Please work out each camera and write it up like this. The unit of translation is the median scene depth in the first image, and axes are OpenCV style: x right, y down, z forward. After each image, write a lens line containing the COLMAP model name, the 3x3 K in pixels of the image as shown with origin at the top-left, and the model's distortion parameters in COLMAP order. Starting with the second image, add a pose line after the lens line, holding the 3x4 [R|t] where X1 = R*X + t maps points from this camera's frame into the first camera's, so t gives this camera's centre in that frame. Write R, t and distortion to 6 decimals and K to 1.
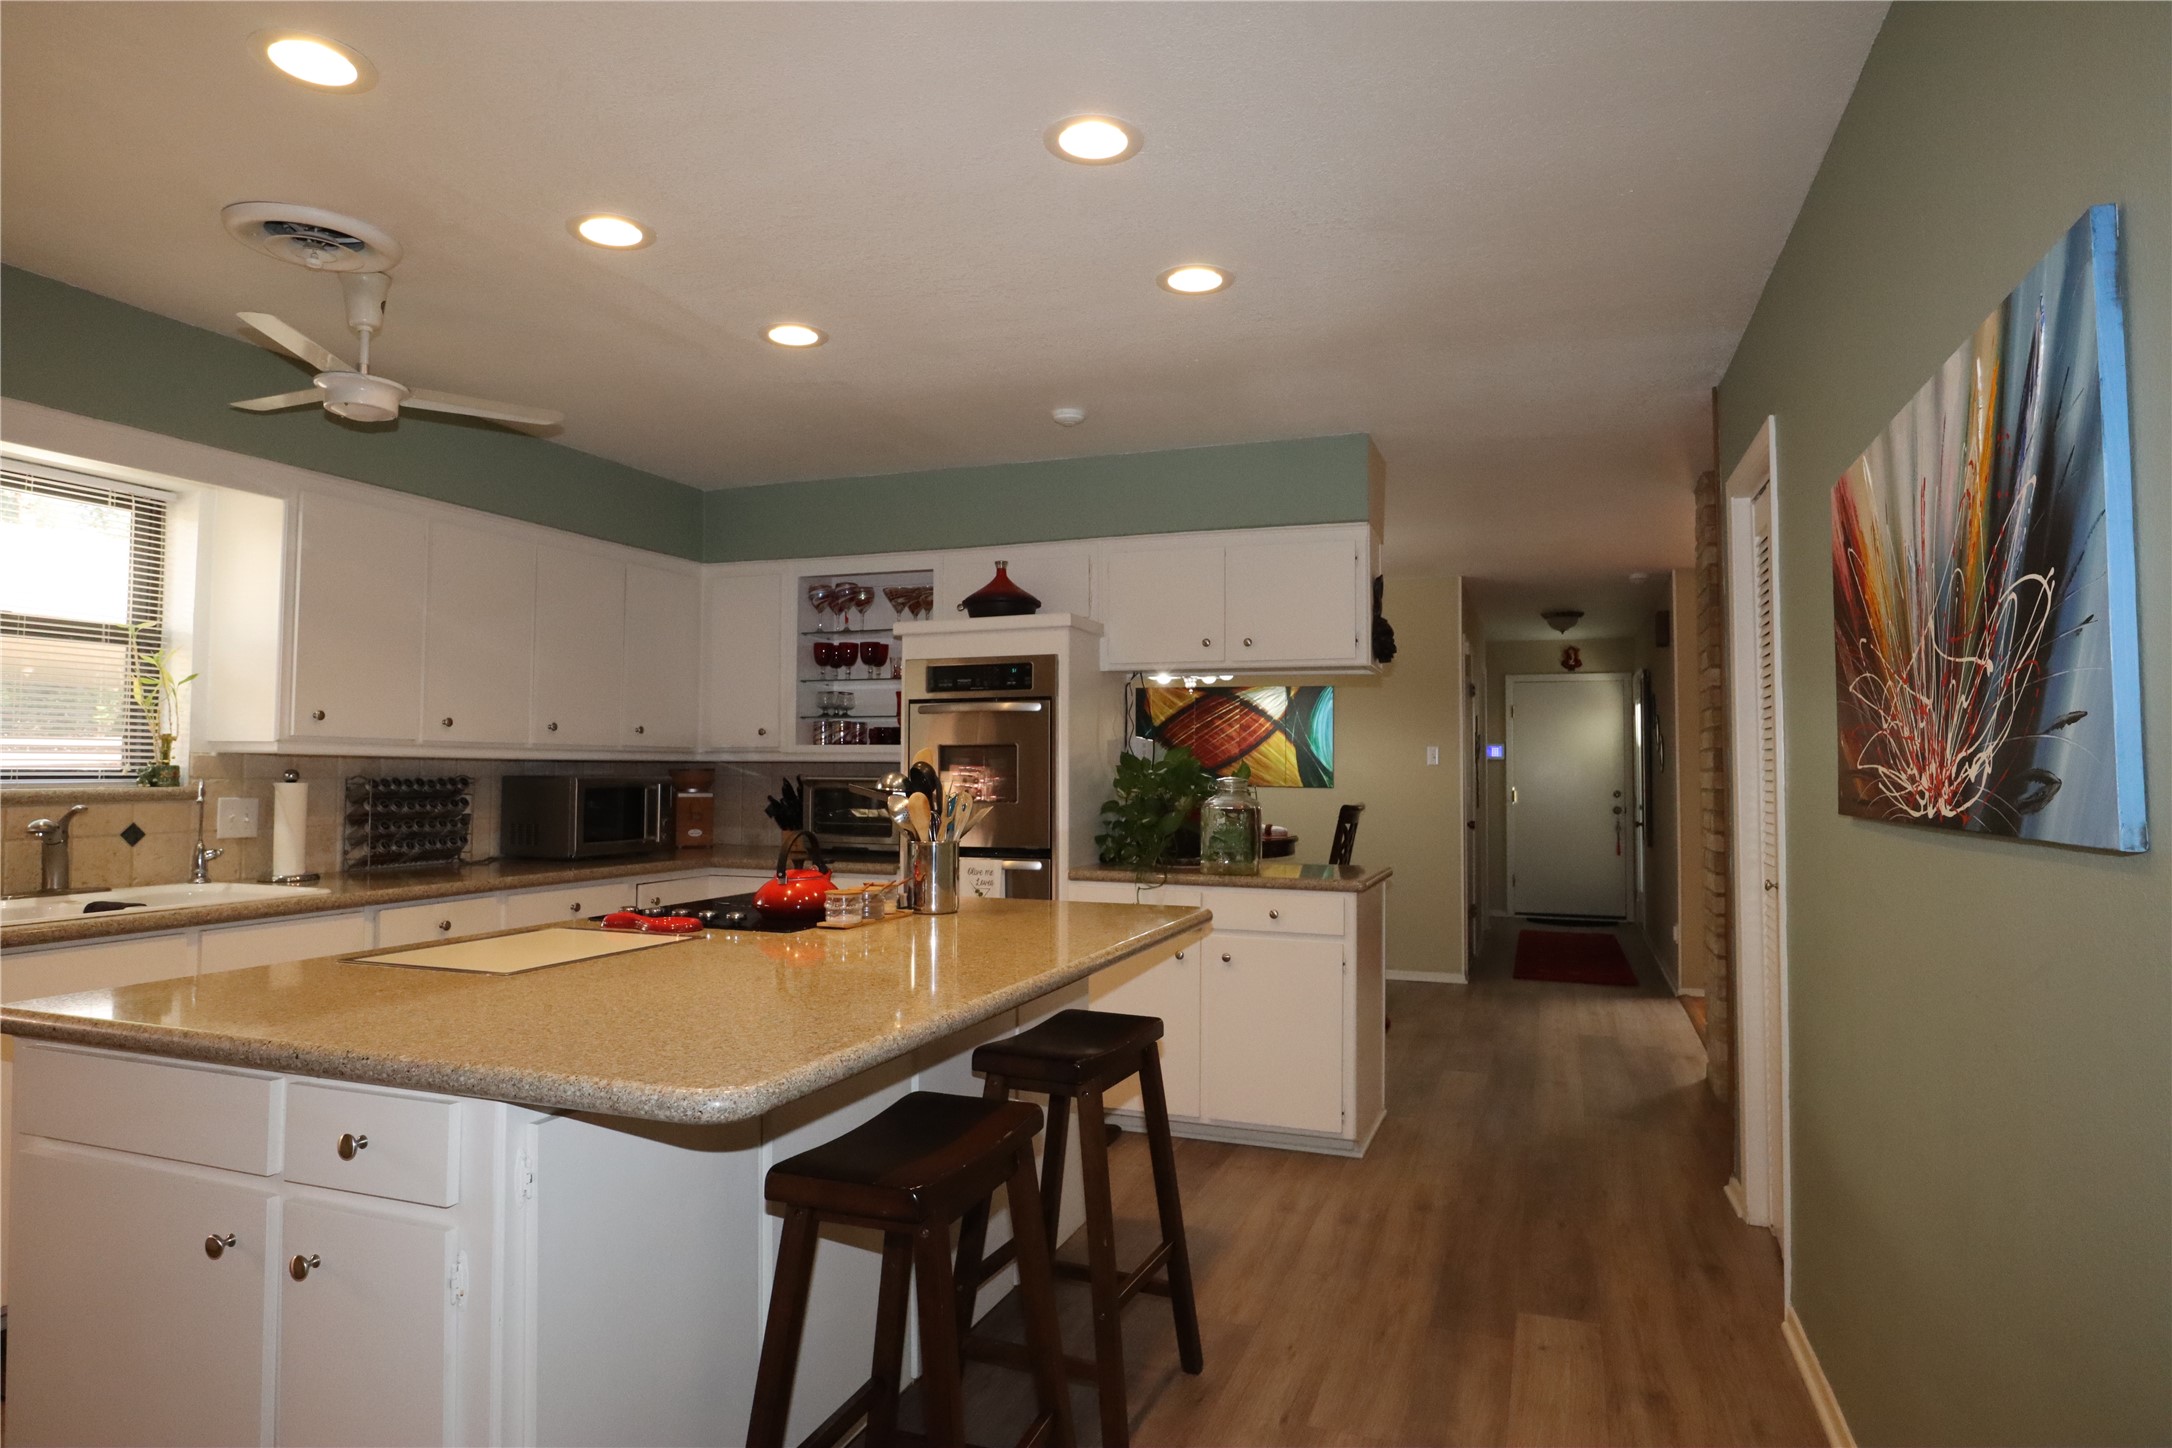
lens RADIAL K [[1240.8, 0, 1090.6], [0, 1240.8, 718.9], [0, 0, 1]] dist [-0.046368, 0.027140]
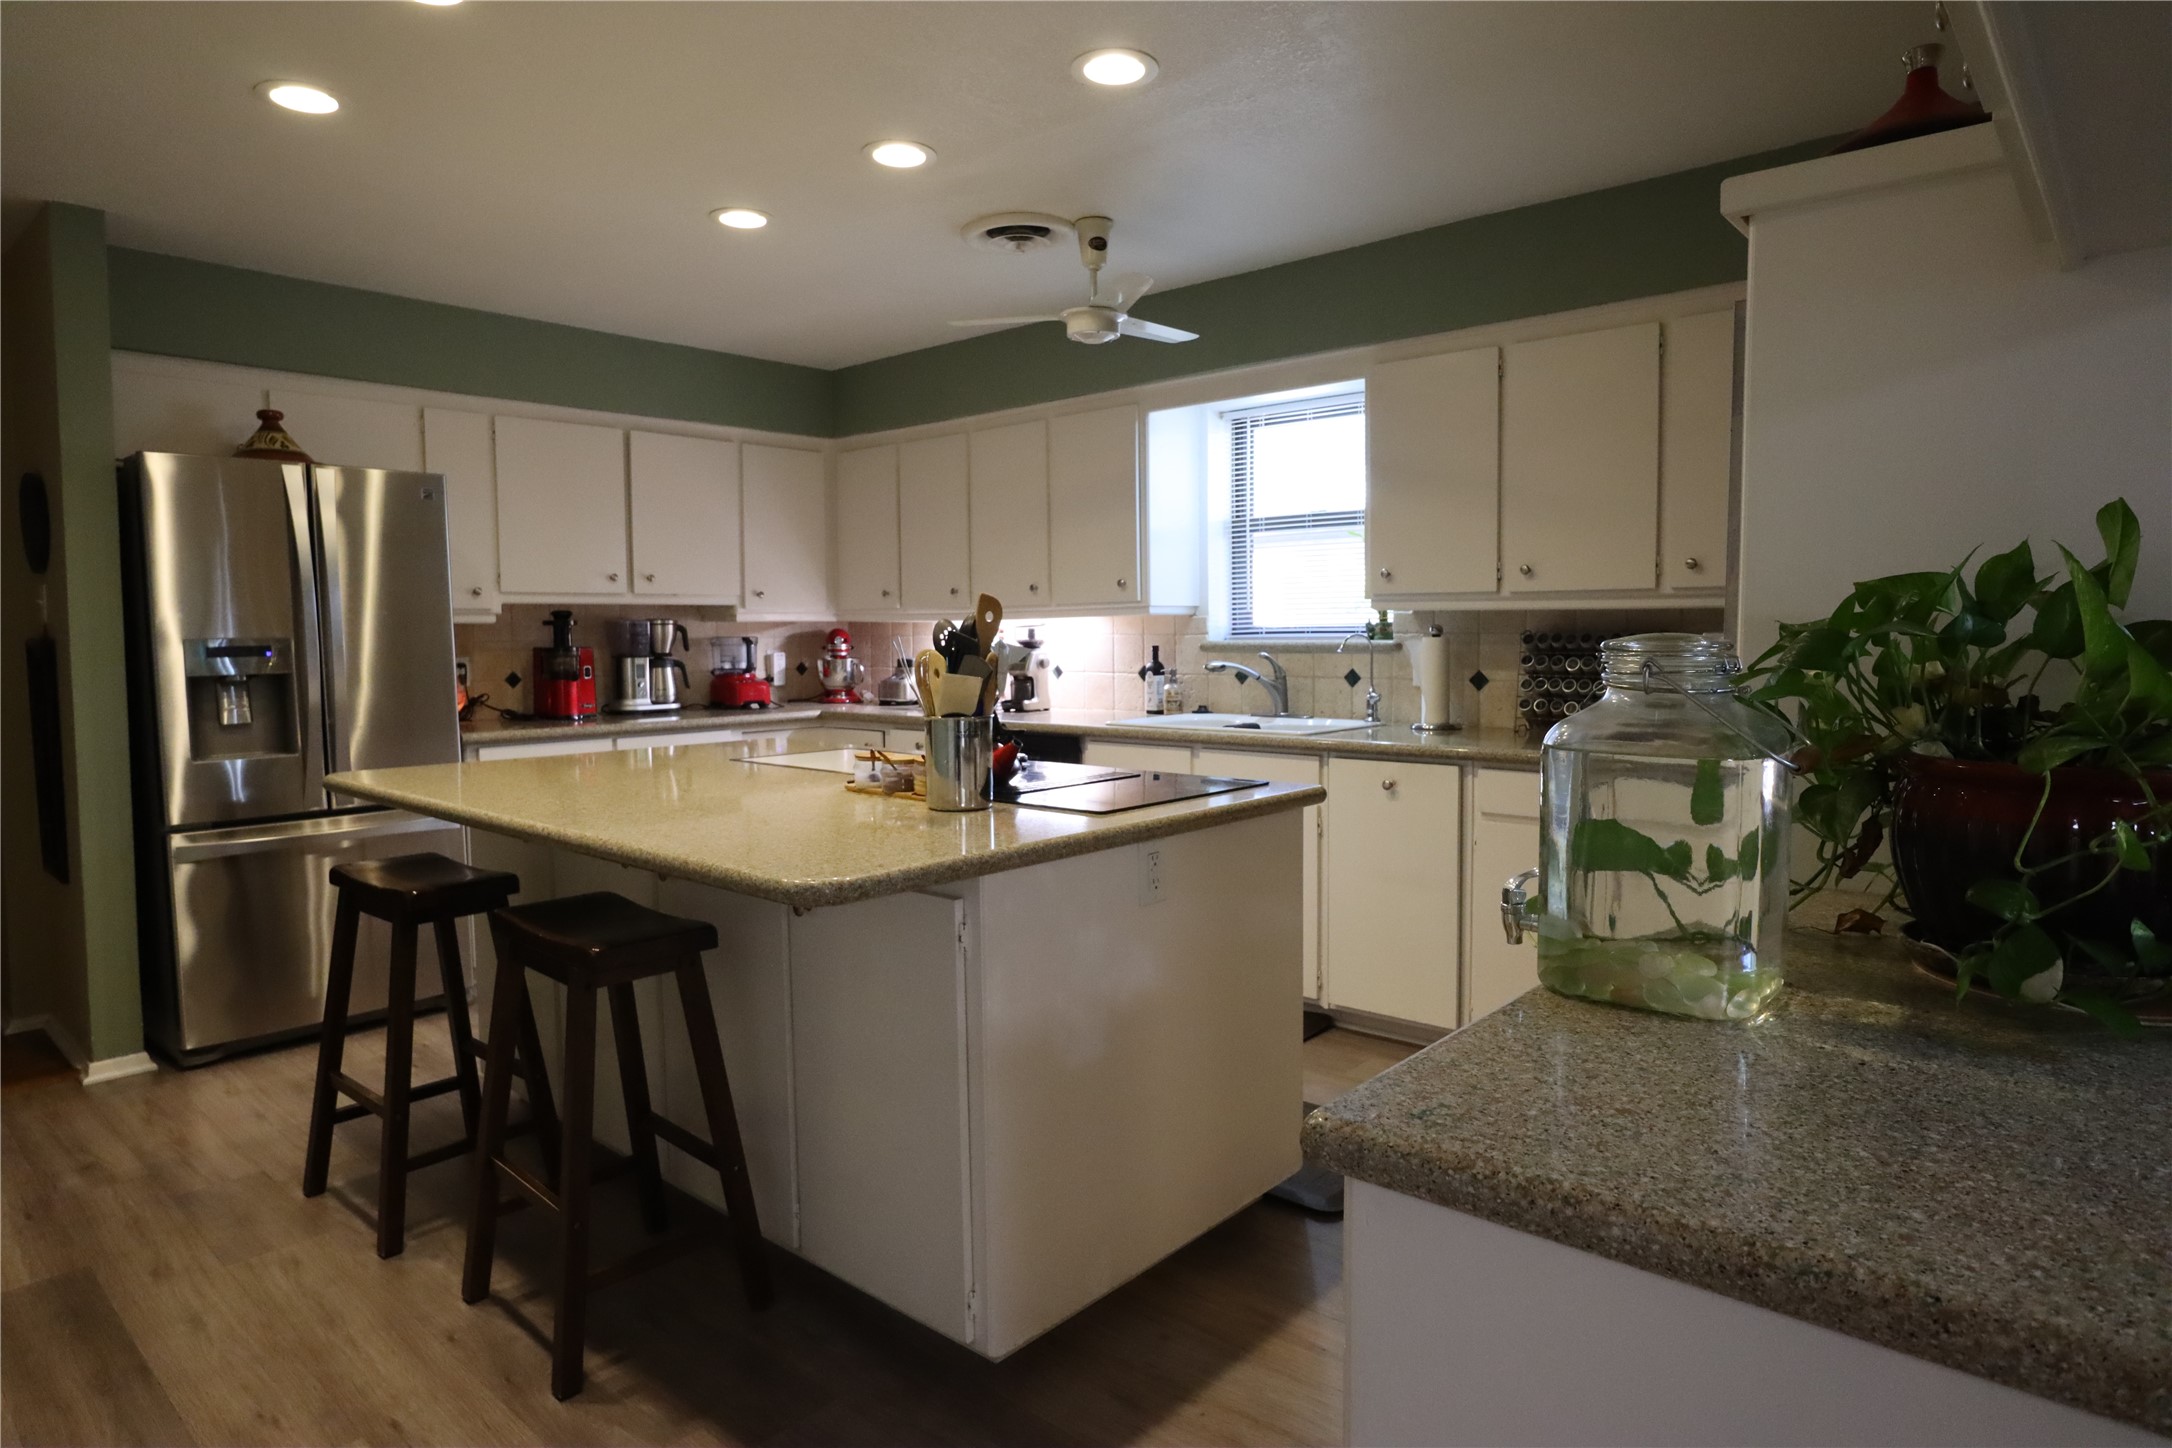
lens RADIAL K [[1240.8, 0, 1090.6], [0, 1240.8, 718.9], [0, 0, 1]] dist [-0.046368, 0.027140]
pose [[-0.359914, 0.065487, -0.930684, 0.642408], [0.048739, 0.997491, 0.051339, 0.076620], [0.931712, -0.026883, -0.362203, 1.578106]]
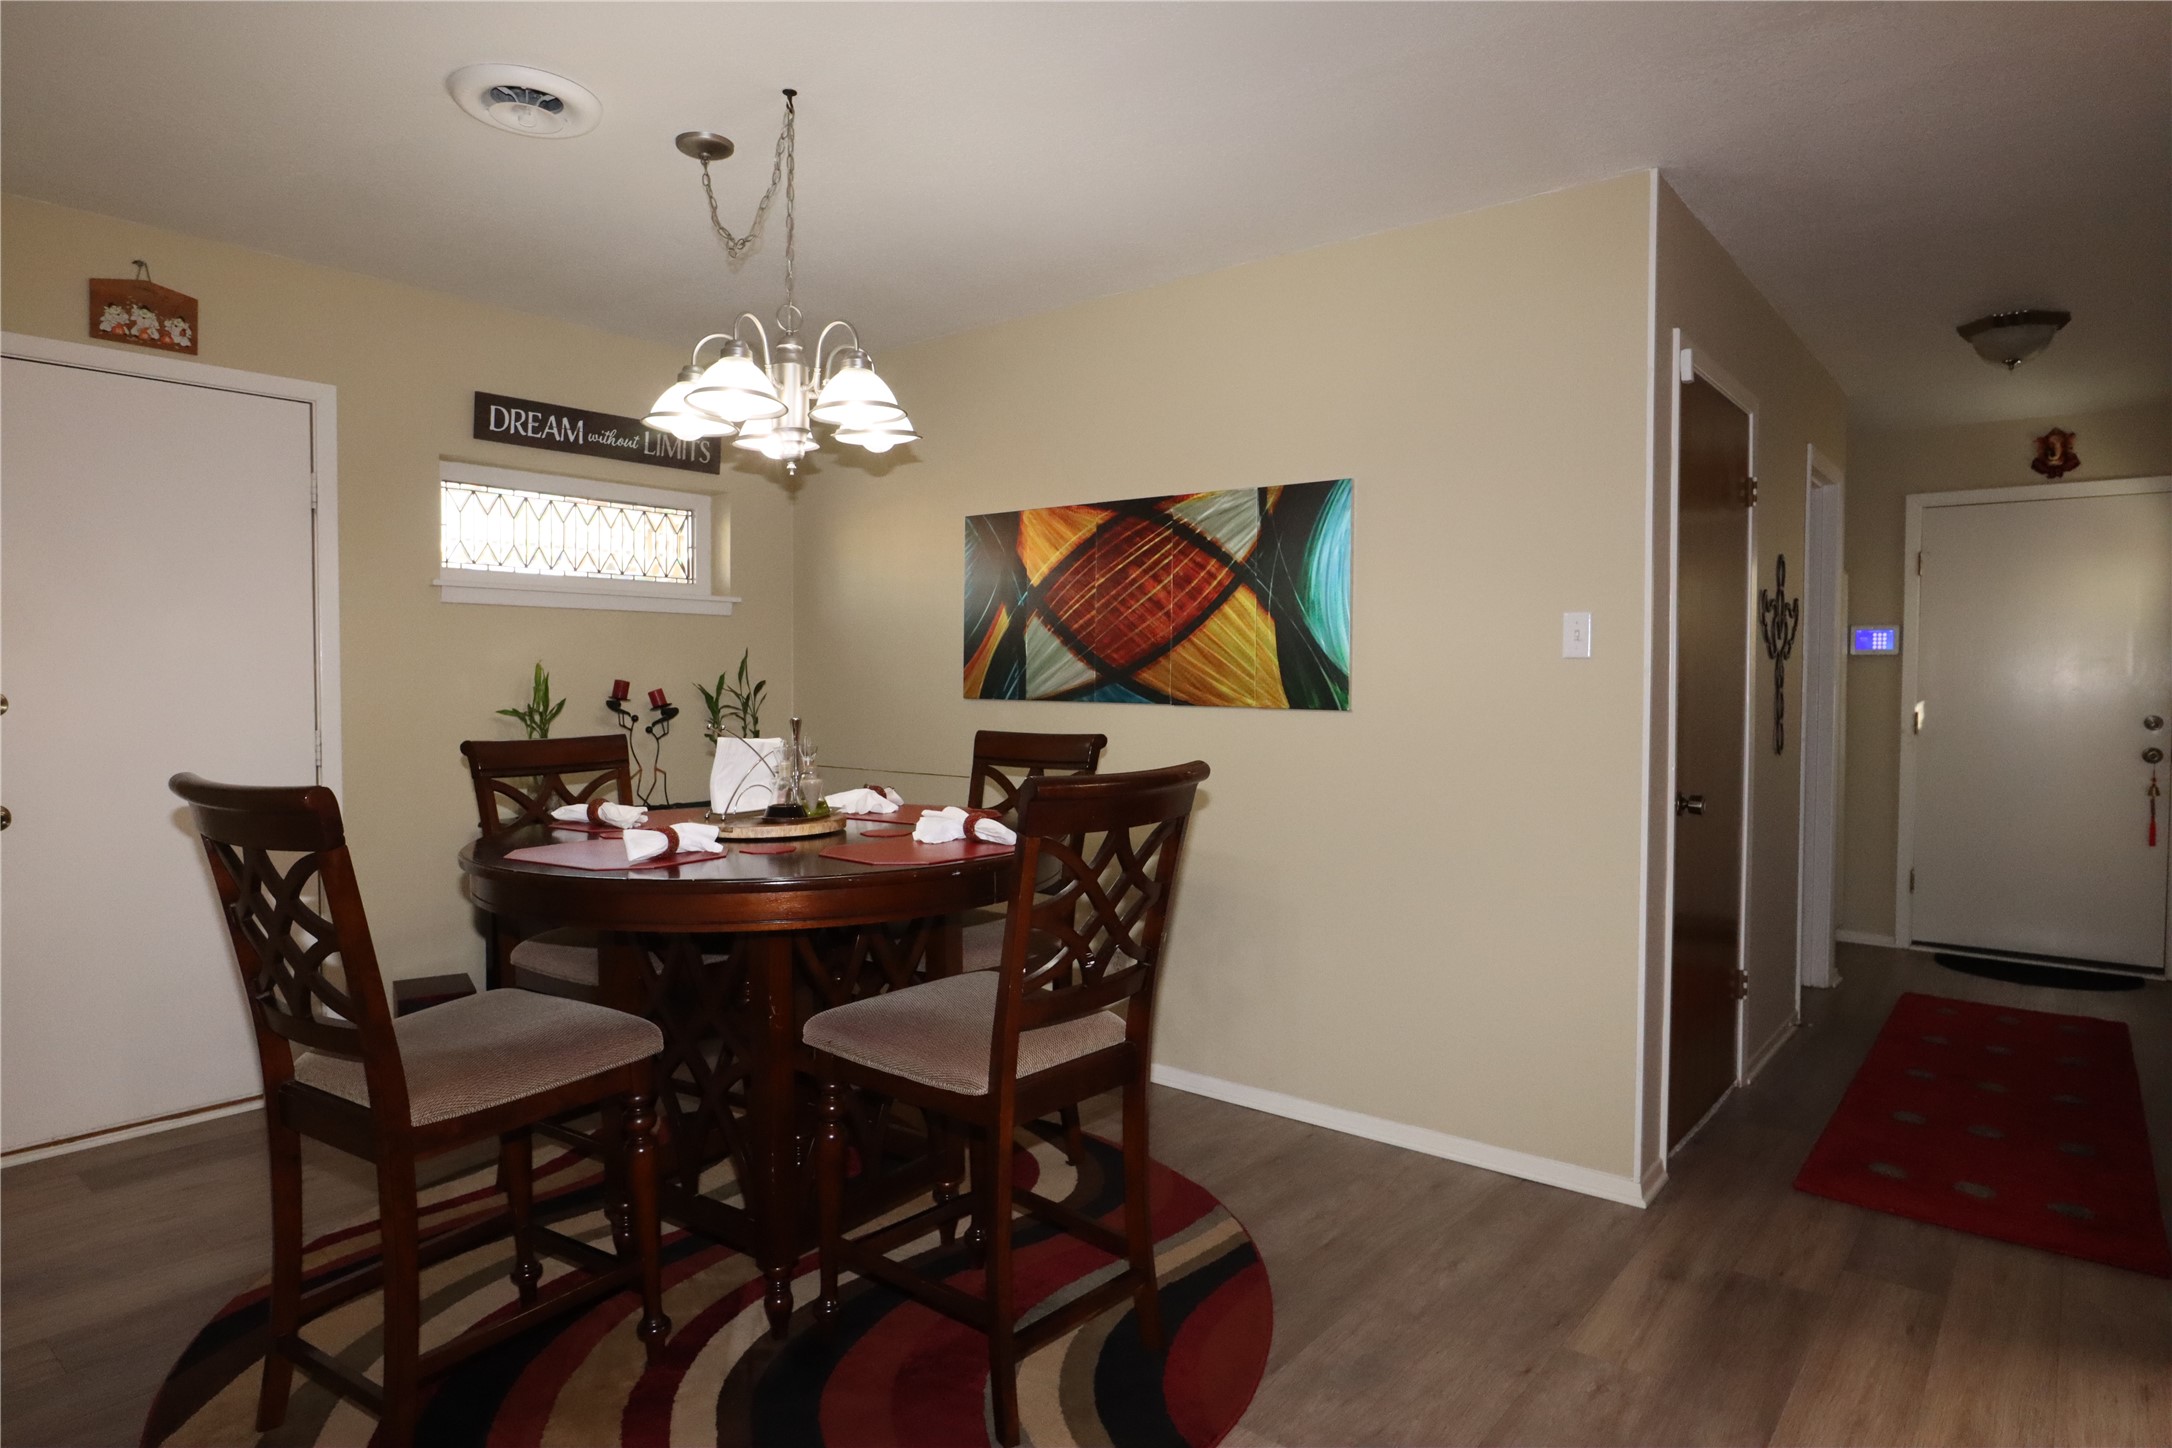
lens RADIAL K [[1240.8, 0, 1090.6], [0, 1240.8, 718.9], [0, 0, 1]] dist [-0.046368, 0.027140]
pose [[0.947349, 0.007987, -0.320102, 0.235765], [0.015446, 0.997385, 0.070600, 0.024331], [0.319829, -0.071828, 0.944749, 0.528214]]
